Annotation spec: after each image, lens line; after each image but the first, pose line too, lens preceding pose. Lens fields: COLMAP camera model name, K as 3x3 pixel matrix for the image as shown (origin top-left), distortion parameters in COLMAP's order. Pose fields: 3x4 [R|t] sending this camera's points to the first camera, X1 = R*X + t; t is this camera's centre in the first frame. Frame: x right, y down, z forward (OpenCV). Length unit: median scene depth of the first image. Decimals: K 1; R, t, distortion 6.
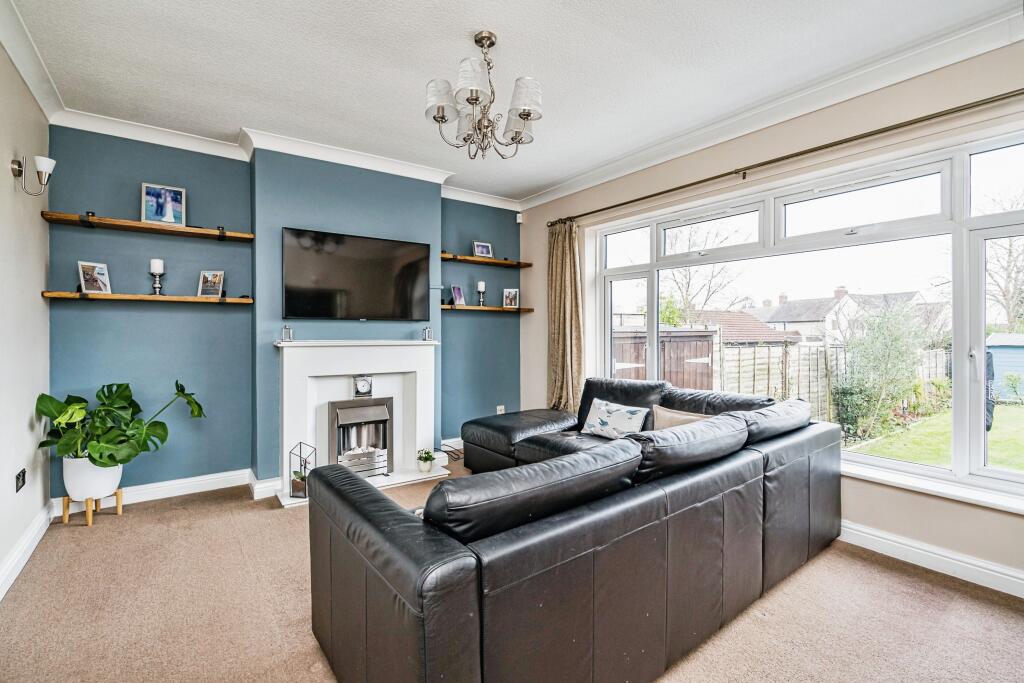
lens RADIAL K [[459.9, 0, 512.0], [0, 459.9, 335.0], [0, 0, 1]] dist [-0.003692, -0.000181]
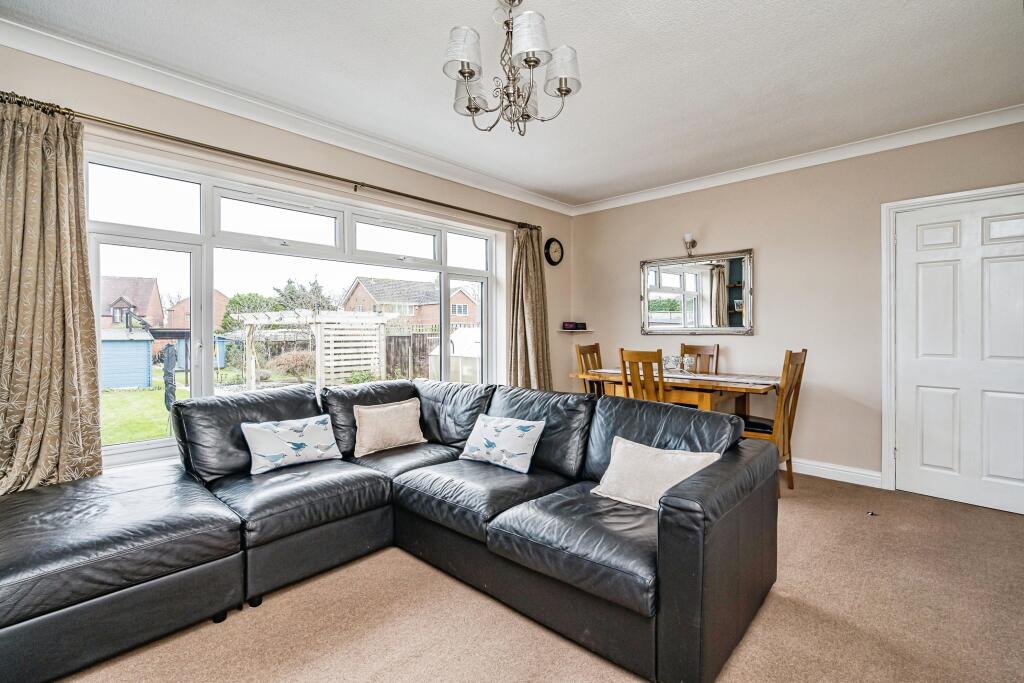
lens RADIAL K [[459.9, 0, 510.9], [0, 459.9, 335.4], [0, 0, 1]] dist [-0.003692, -0.000181]
pose [[-0.165158, -0.007159, 0.986241, -0.519980], [0.009822, 0.999912, 0.008903, 0.004351], [-0.986218, 0.011158, -0.165074, 0.640619]]
